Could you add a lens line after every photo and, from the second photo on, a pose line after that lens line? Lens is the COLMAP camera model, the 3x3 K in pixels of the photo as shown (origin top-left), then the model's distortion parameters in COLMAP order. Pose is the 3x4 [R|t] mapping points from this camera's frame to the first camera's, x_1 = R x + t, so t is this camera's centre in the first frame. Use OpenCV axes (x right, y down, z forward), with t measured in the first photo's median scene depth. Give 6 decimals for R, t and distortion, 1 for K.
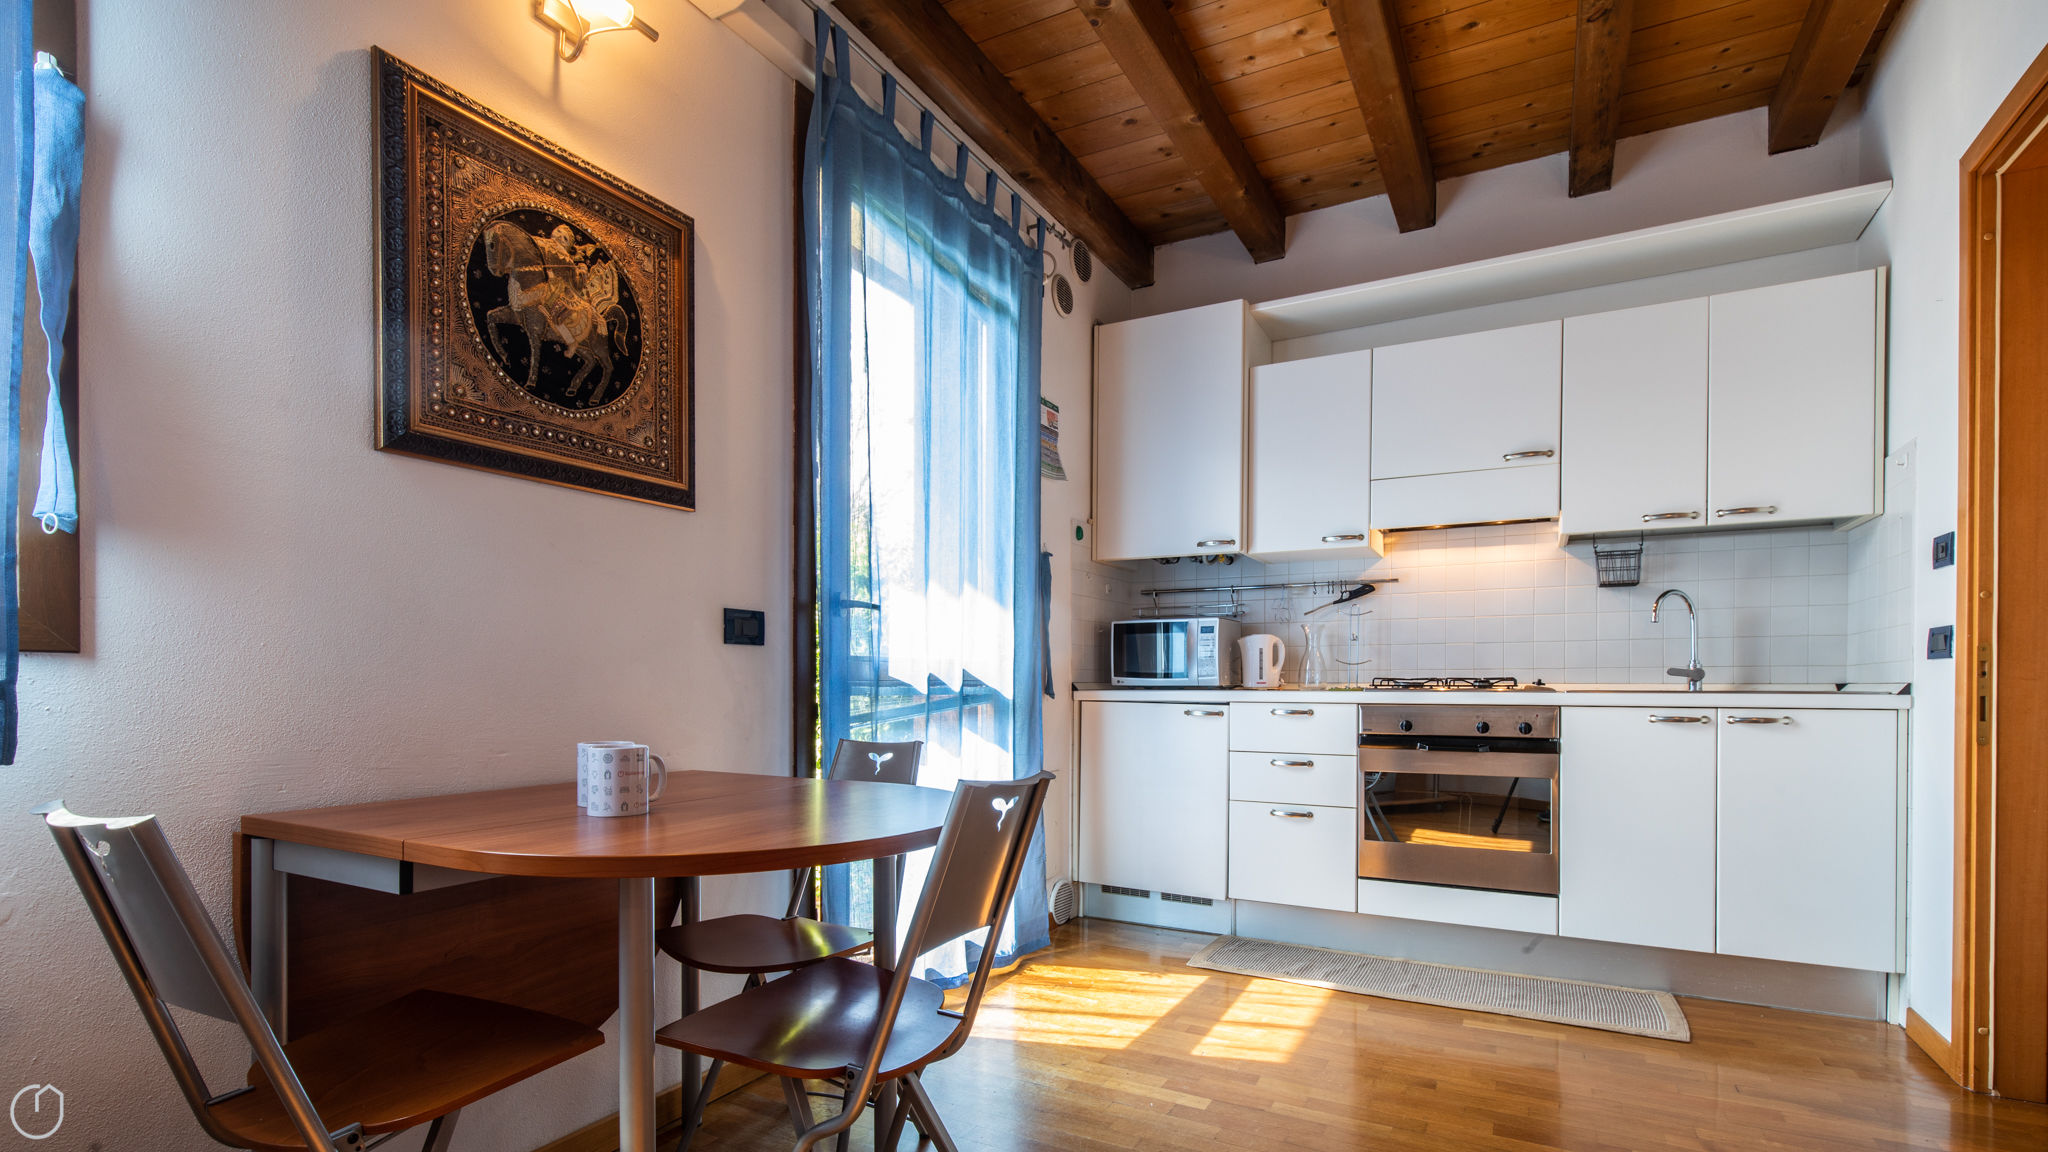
lens RADIAL K [[938.1, 0, 1032.6], [0, 938.1, 689.5], [0, 0, 1]] dist [0.009962, -0.003019]
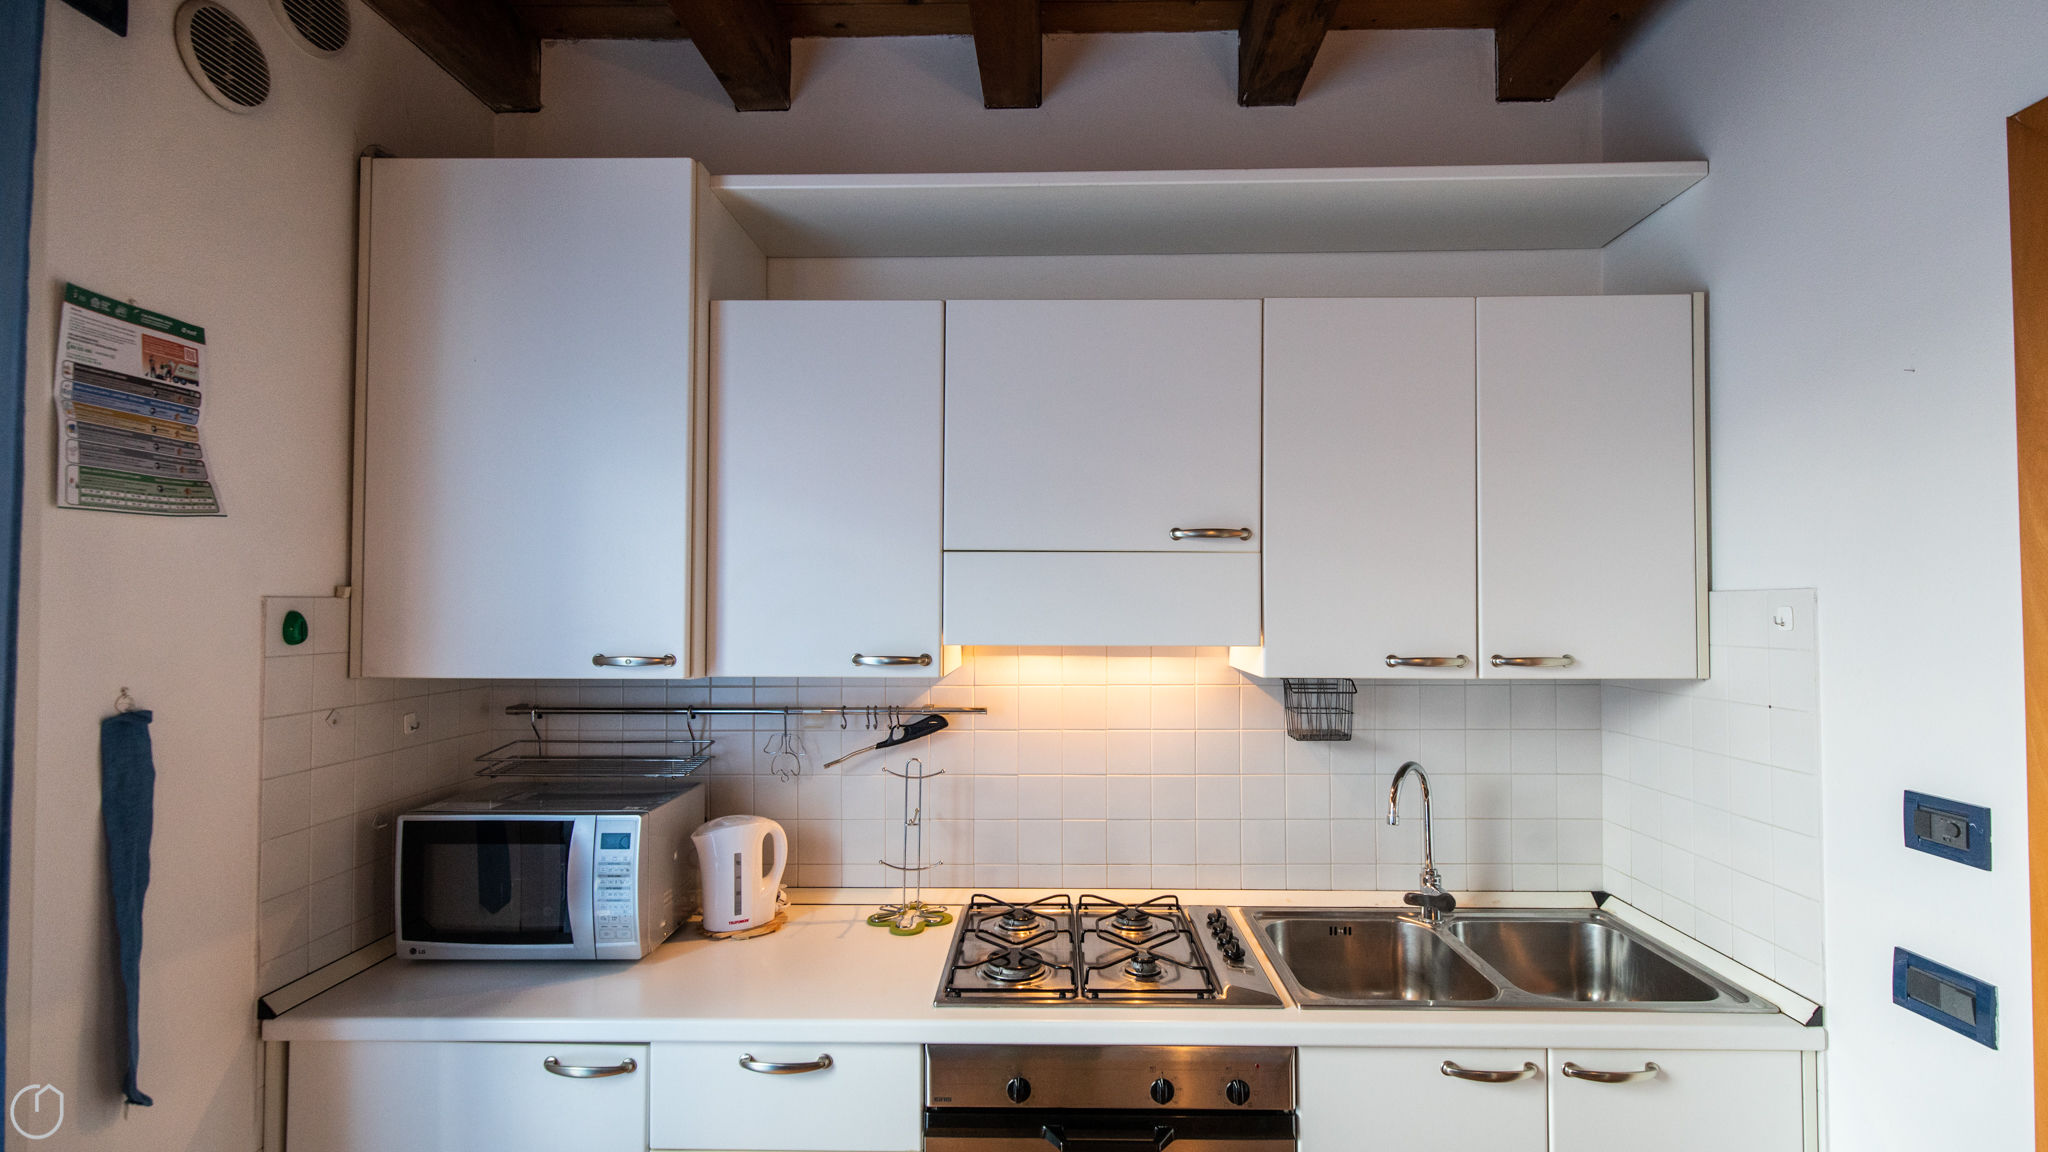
lens RADIAL K [[938.1, 0, 1032.4], [0, 938.1, 580.6], [0, 0, 1]] dist [0.009962, -0.003019]
pose [[0.892843, 0.007876, 0.450299, 0.191086], [0.004482, 0.999642, -0.026370, -0.216042], [-0.450345, 0.025563, 0.892488, 0.579393]]
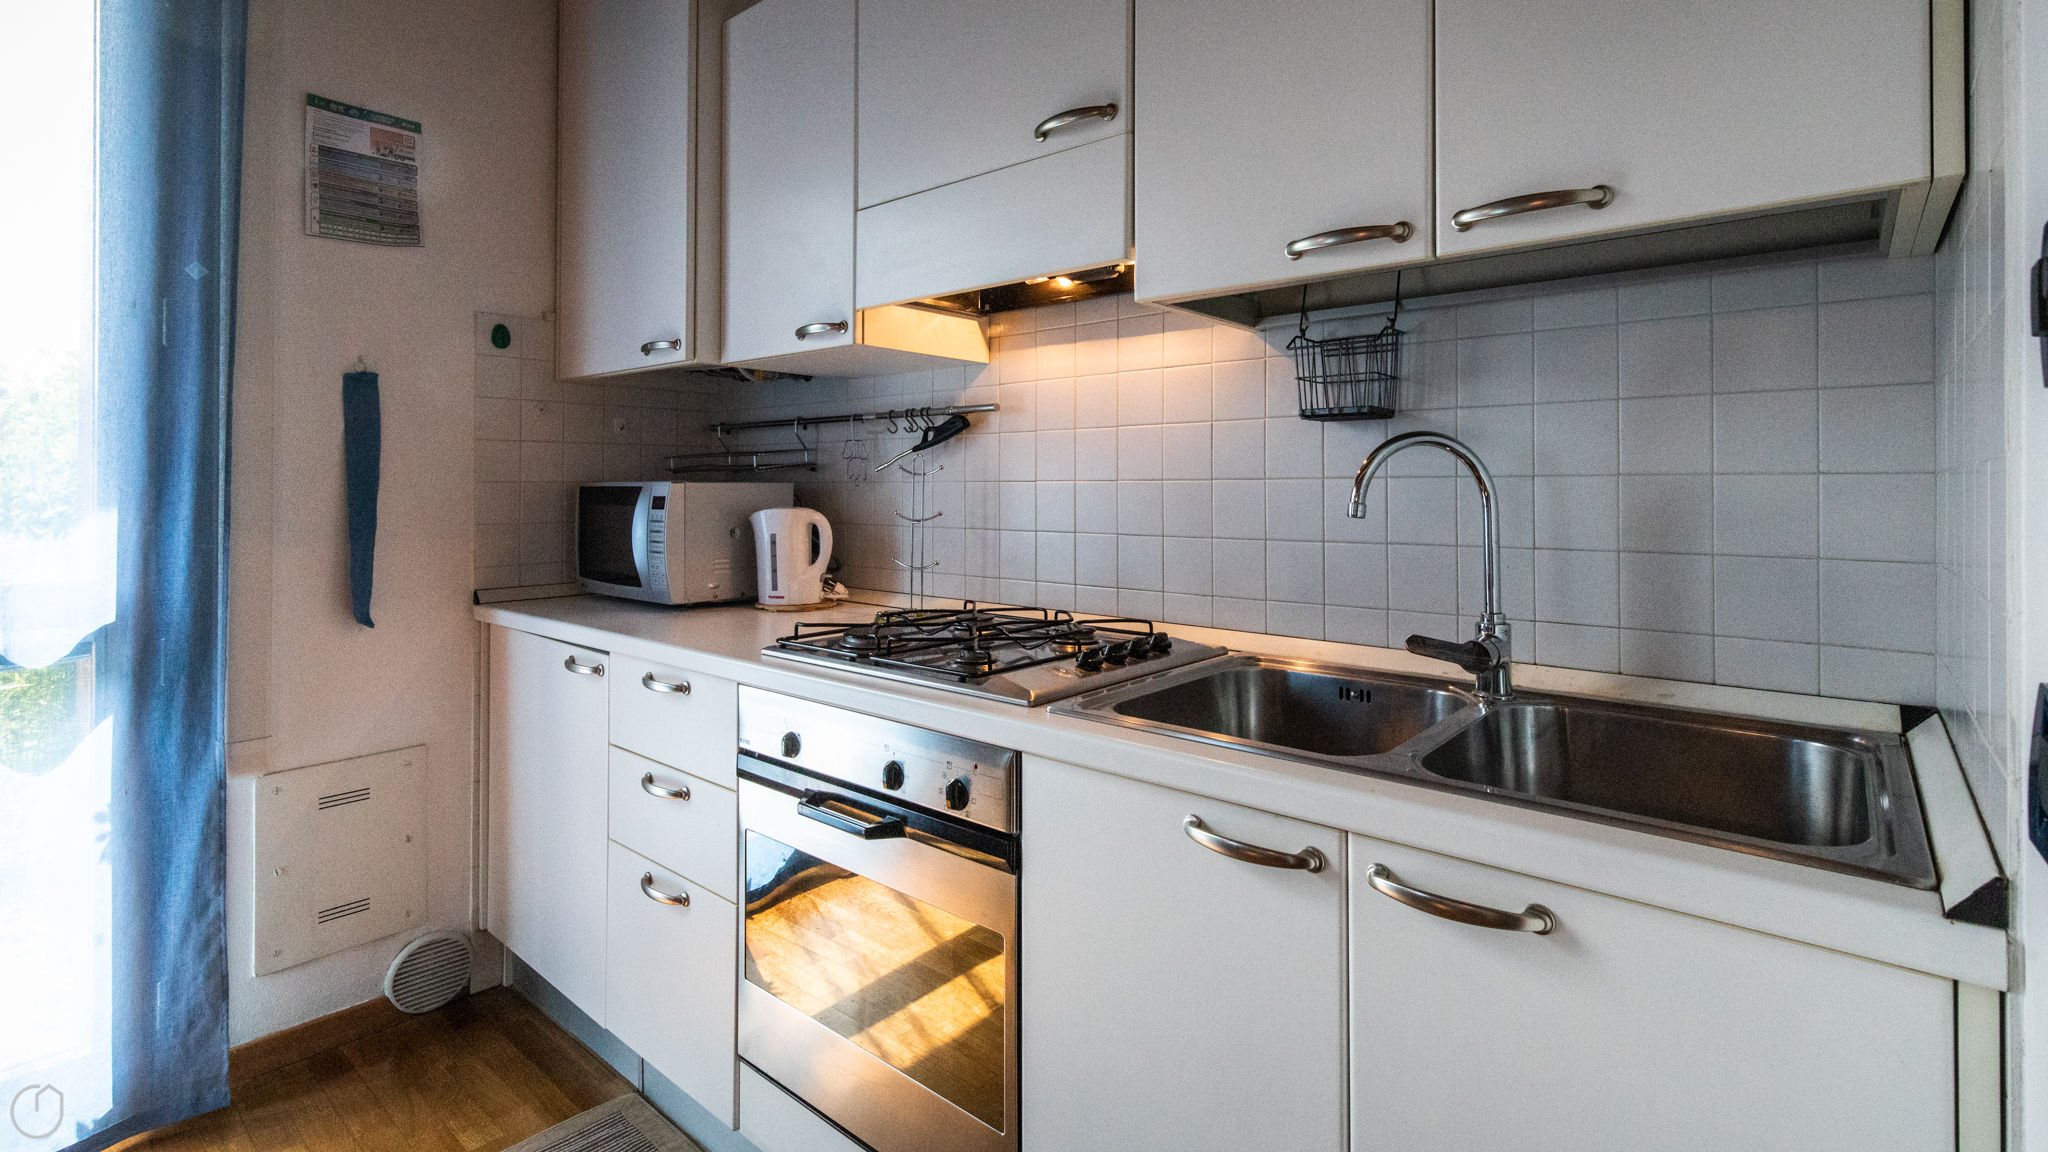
lens RADIAL K [[938.1, 0, 1042.2], [0, 938.1, 478.8], [0, 0, 1]] dist [0.009962, -0.003019]
pose [[0.976279, -0.003284, -0.216492, 0.631289], [0.000342, 0.999907, -0.013629, -0.084150], [0.216517, 0.013232, 0.976189, 0.608267]]
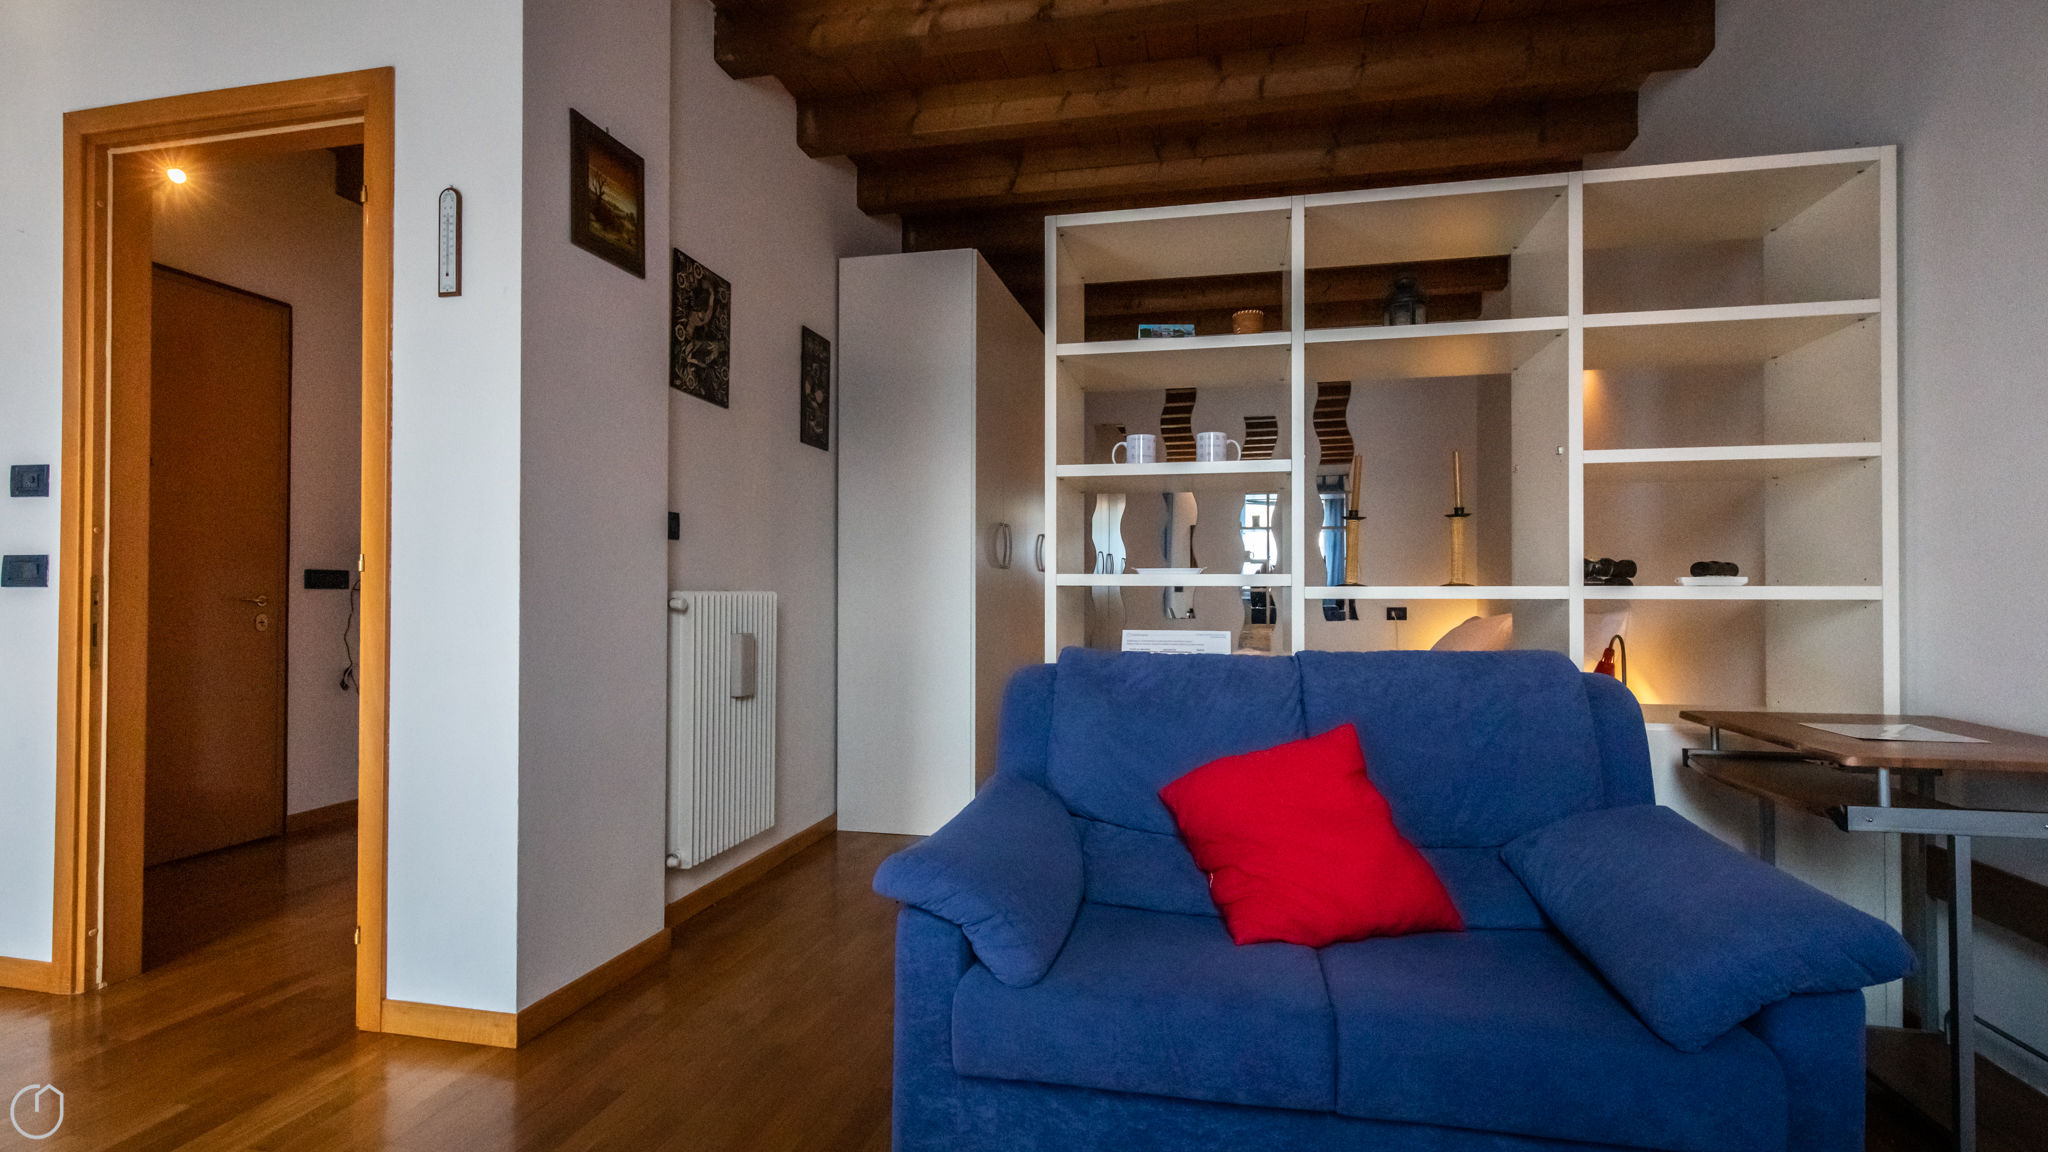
lens RADIAL K [[938.1, 0, 1034.0], [0, 938.1, 582.8], [0, 0, 1]] dist [0.009962, -0.003019]
pose [[-0.270071, 0.006108, 0.962821, -0.239663], [0.002438, 0.999981, -0.005660, -0.022401], [-0.962837, 0.000818, -0.270081, 0.179475]]
